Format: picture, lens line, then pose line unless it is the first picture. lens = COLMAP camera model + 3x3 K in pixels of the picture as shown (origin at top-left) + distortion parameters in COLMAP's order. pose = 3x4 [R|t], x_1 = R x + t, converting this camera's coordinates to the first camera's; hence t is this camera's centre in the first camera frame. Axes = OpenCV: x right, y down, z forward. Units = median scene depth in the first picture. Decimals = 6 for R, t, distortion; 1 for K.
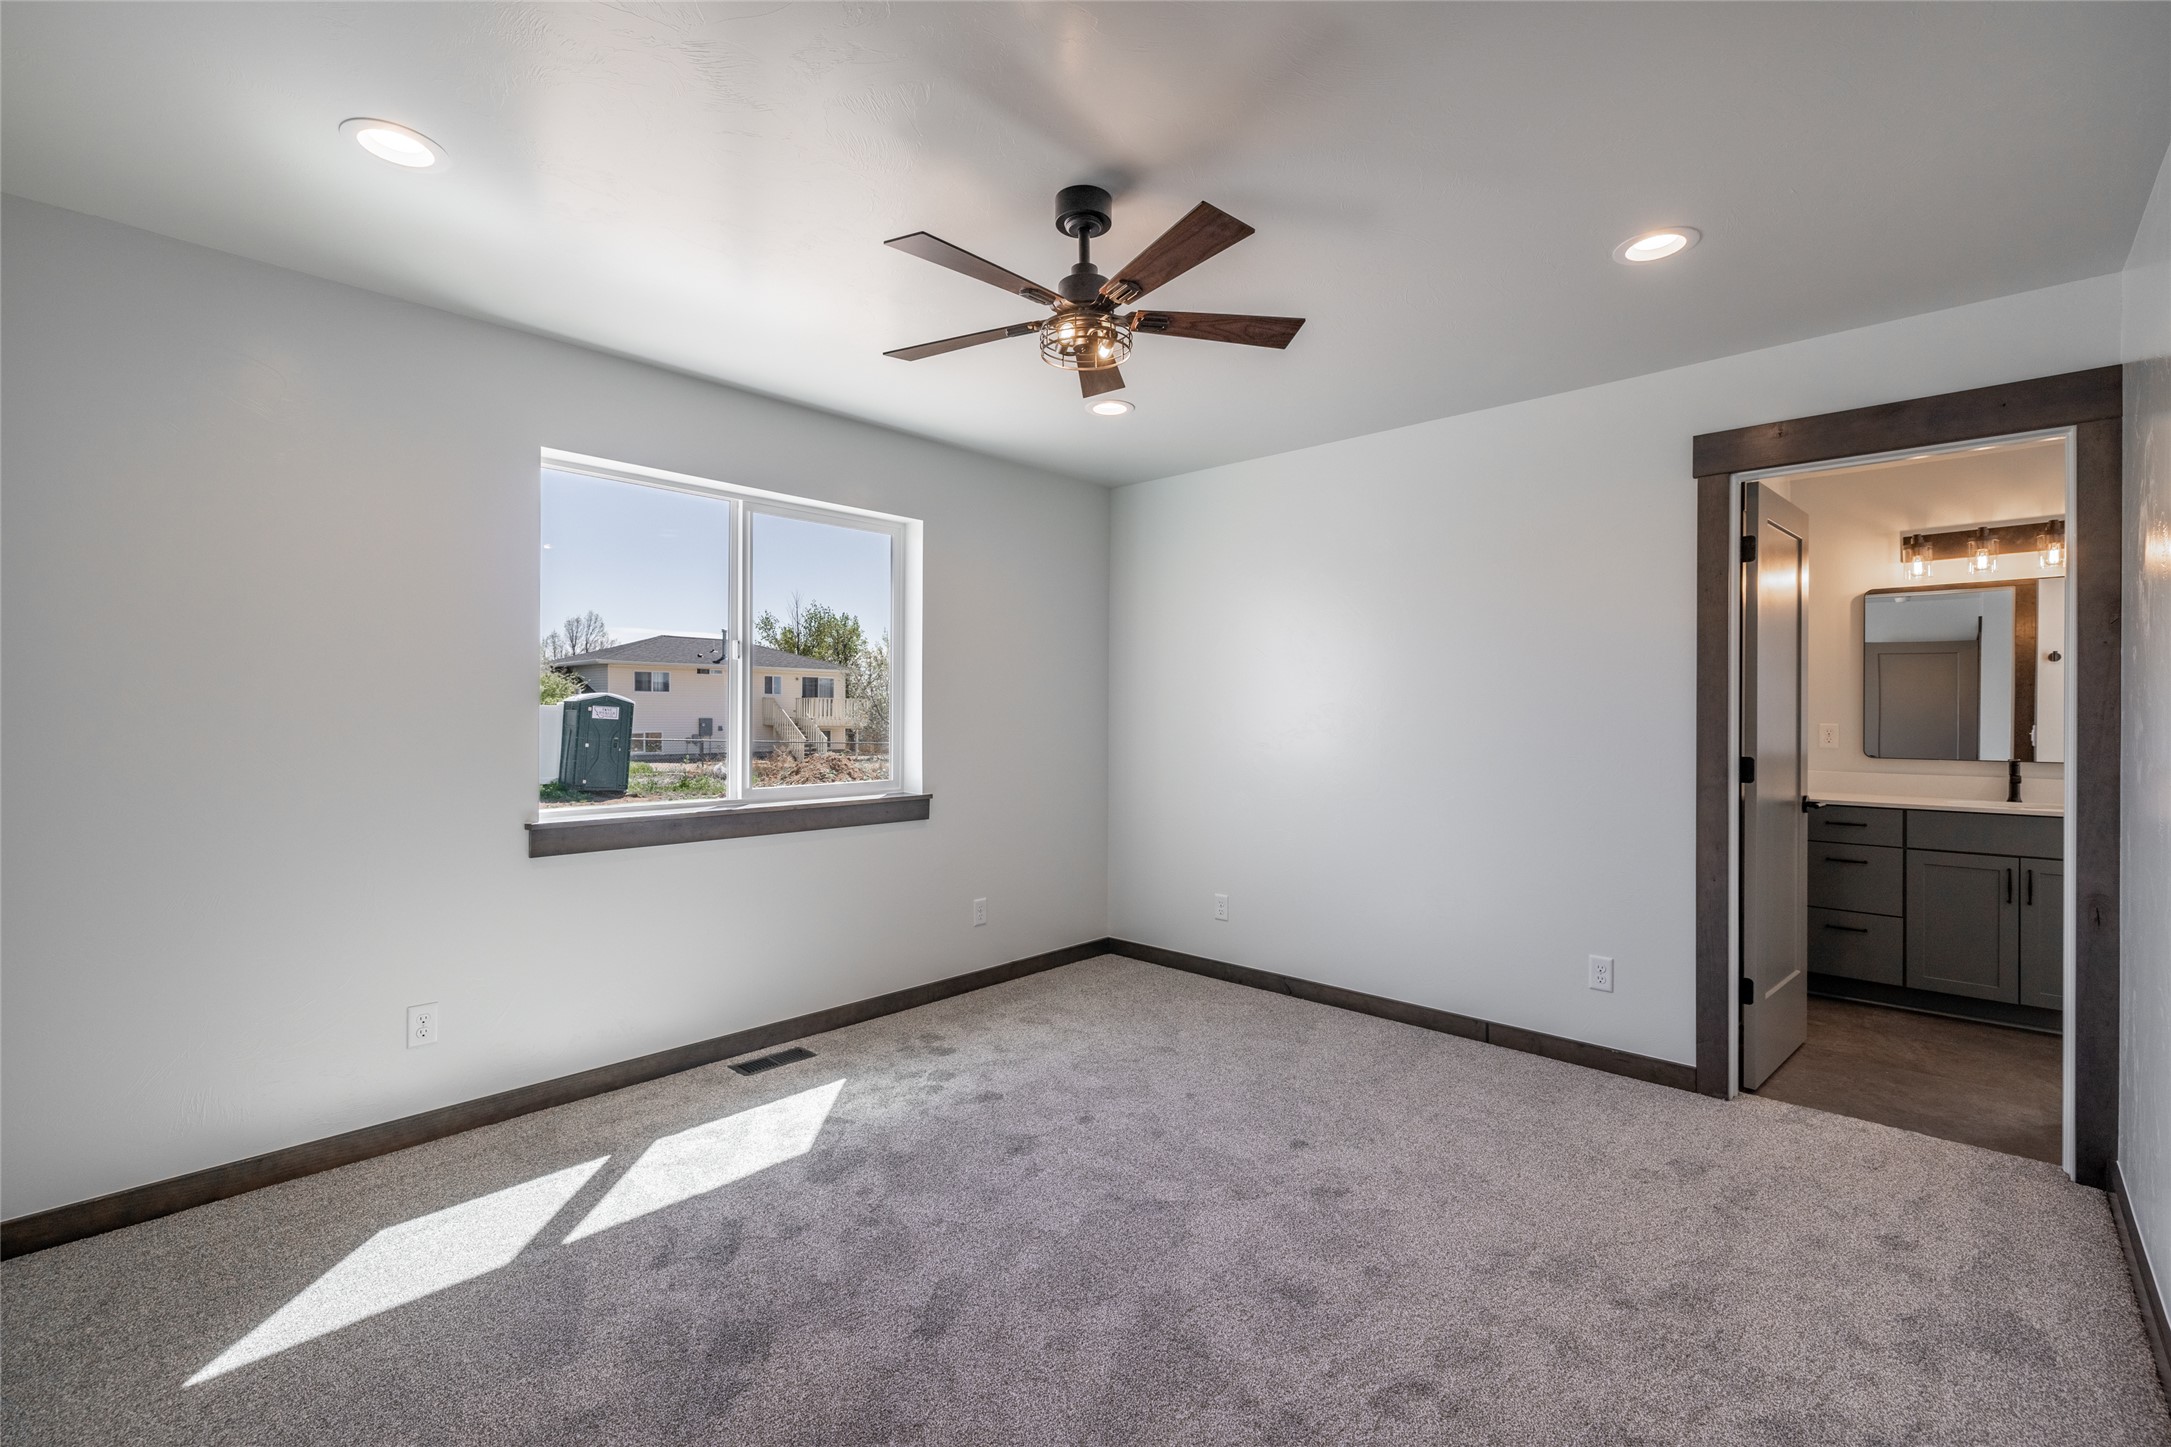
lens RADIAL K [[943.0, 0, 1088.5], [0, 943.0, 714.3], [0, 0, 1]] dist [0.001935, 0.000179]
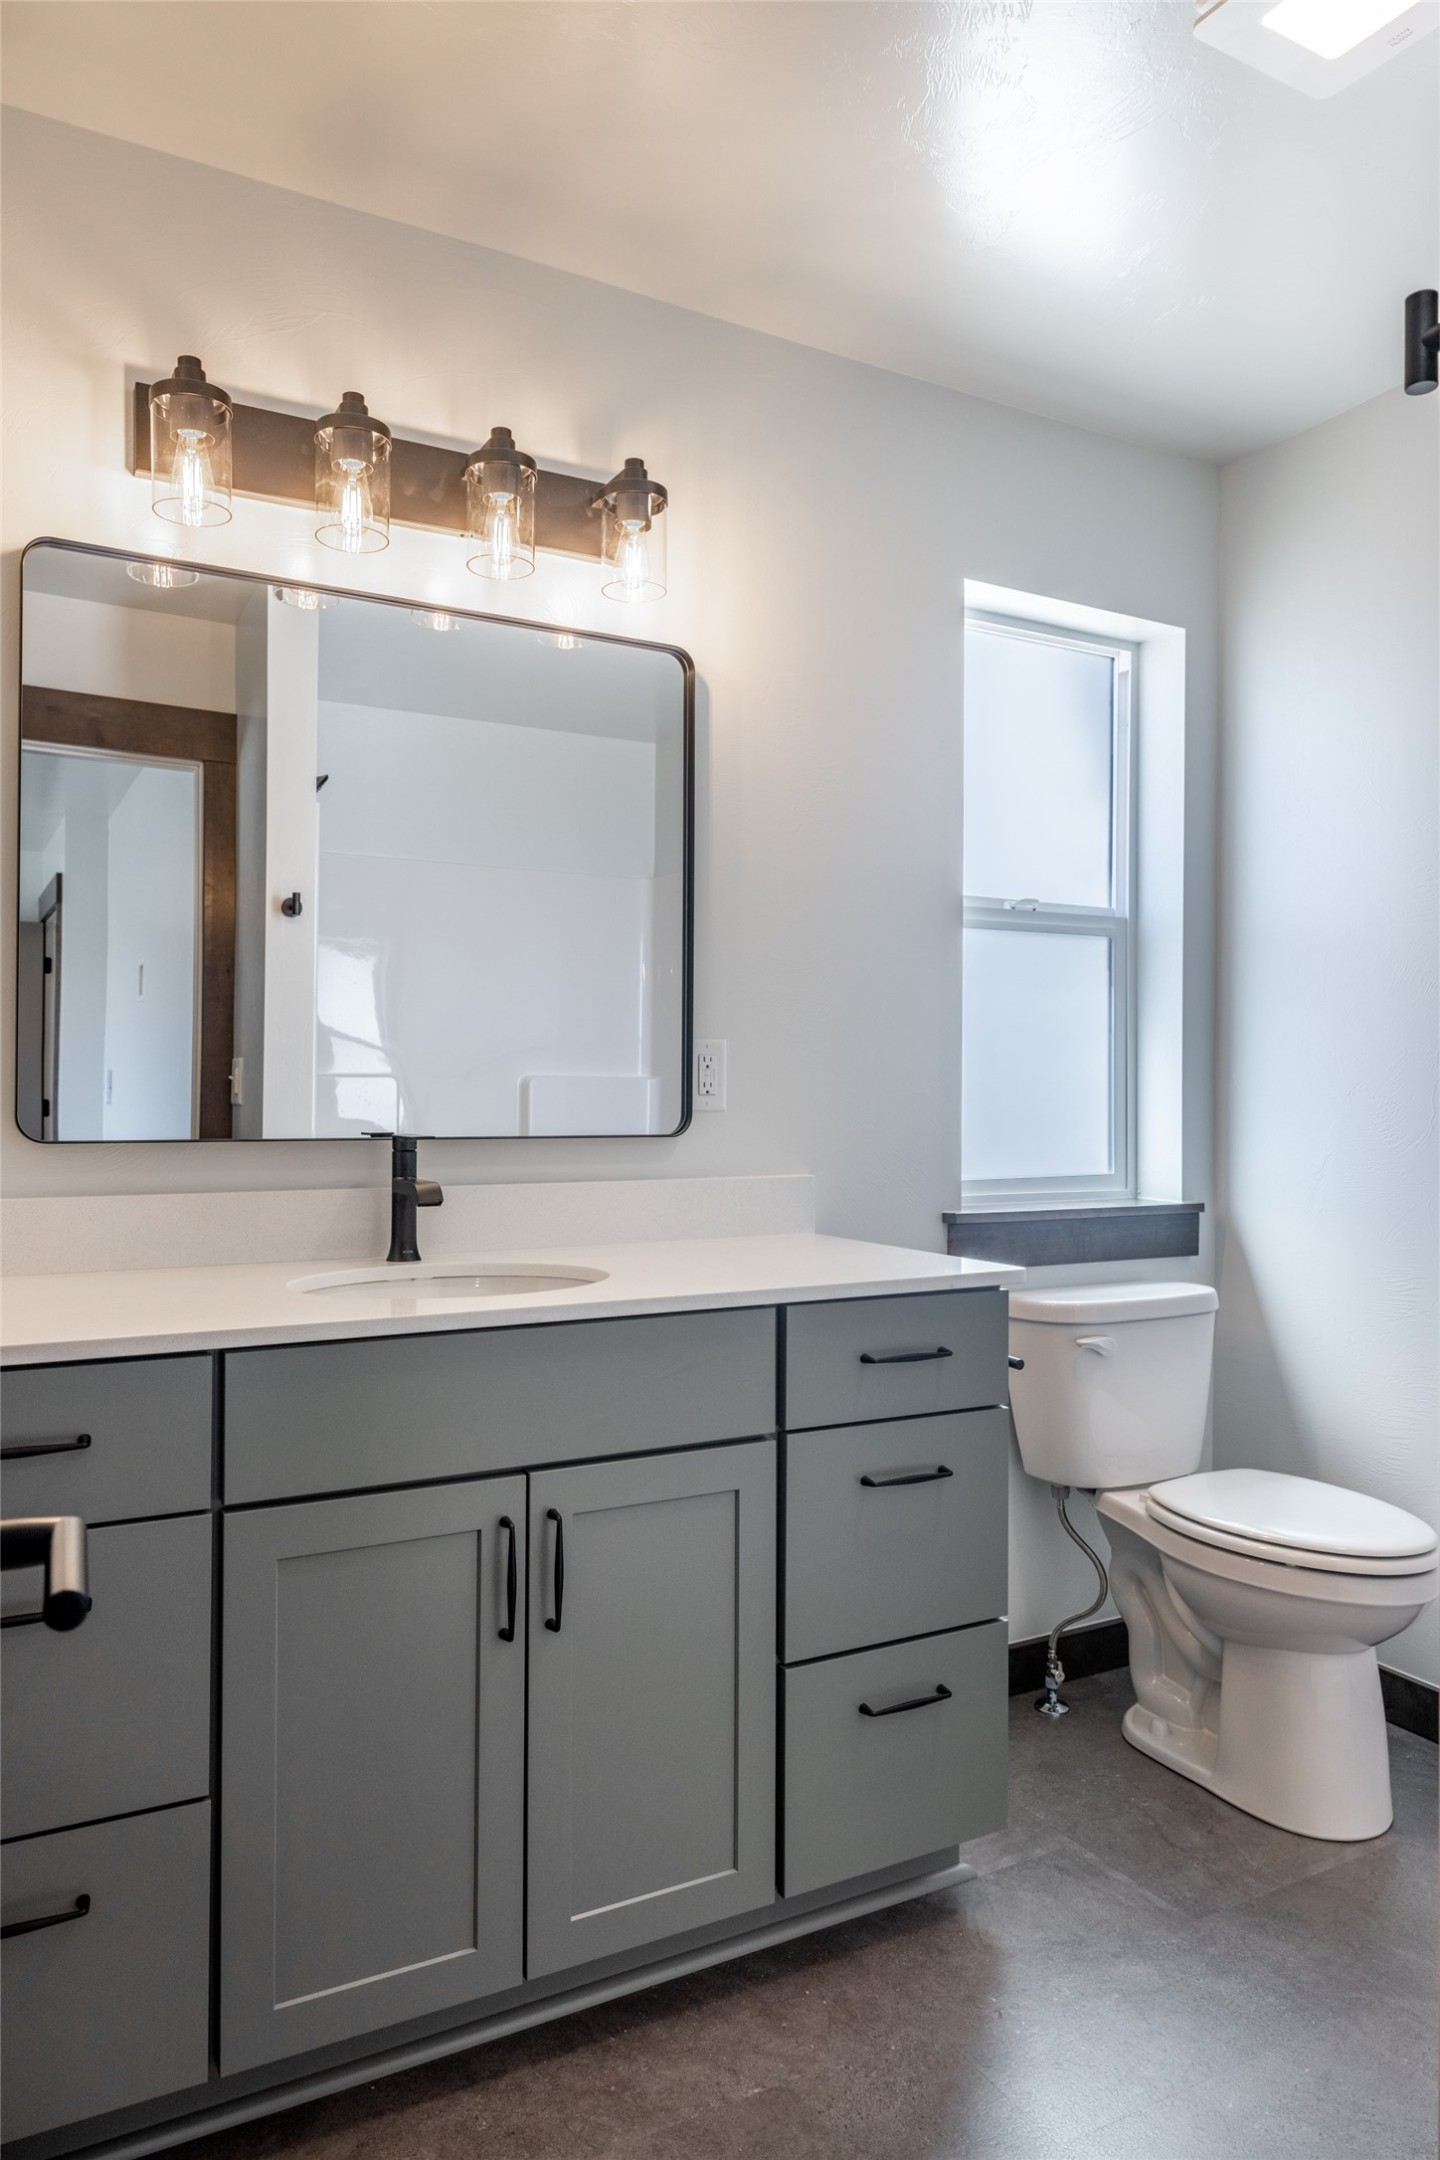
lens RADIAL K [[1439.9, 0, 718.5], [0, 1439.9, 1073.4], [0, 0, 1]] dist [0.001525, 0.000500]
pose [[0.306392, 0.010731, 0.951845, 0.530551], [-0.009163, 0.999923, -0.008323, 0.029587], [-0.951861, -0.006172, 0.306466, 0.738919]]
